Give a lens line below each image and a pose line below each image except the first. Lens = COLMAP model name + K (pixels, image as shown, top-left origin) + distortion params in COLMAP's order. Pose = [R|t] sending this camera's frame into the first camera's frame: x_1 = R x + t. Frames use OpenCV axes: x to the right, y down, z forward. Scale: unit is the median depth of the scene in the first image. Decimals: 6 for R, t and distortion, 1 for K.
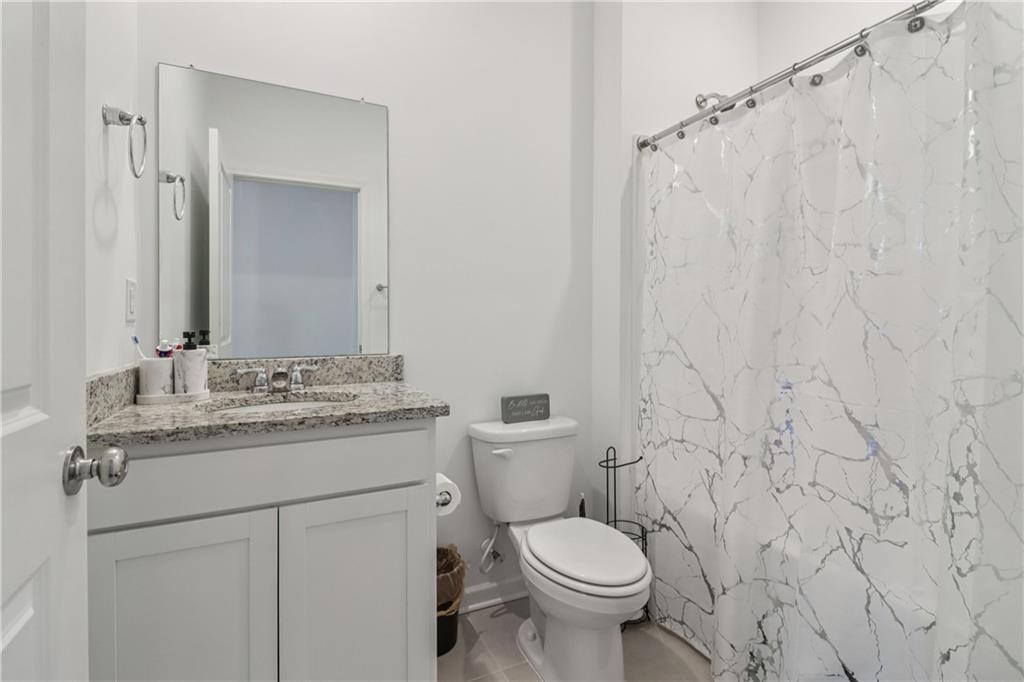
lens RADIAL K [[471.9, 0, 511.9], [0, 471.9, 332.4], [0, 0, 1]] dist [0.013410, -0.010375]
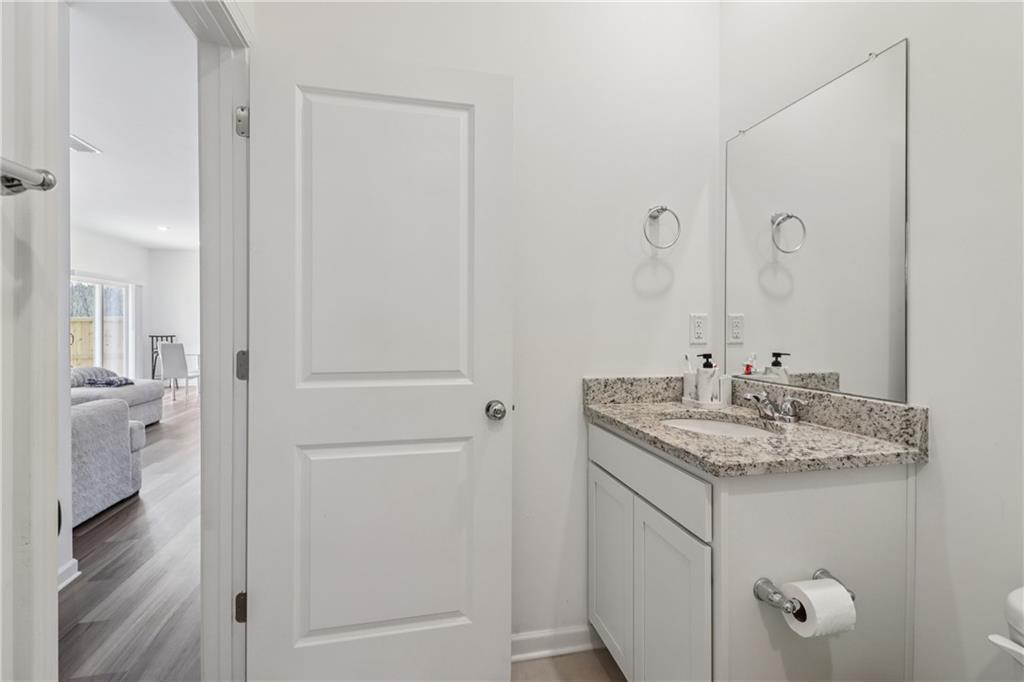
lens RADIAL K [[471.9, 0, 516.2], [0, 471.9, 337.0], [0, 0, 1]] dist [0.013410, -0.010375]
pose [[-0.224261, 0.023099, -0.974255, 0.555060], [-0.022535, 0.999329, 0.028881, -0.059139], [0.974269, 0.028432, -0.223590, 0.648001]]
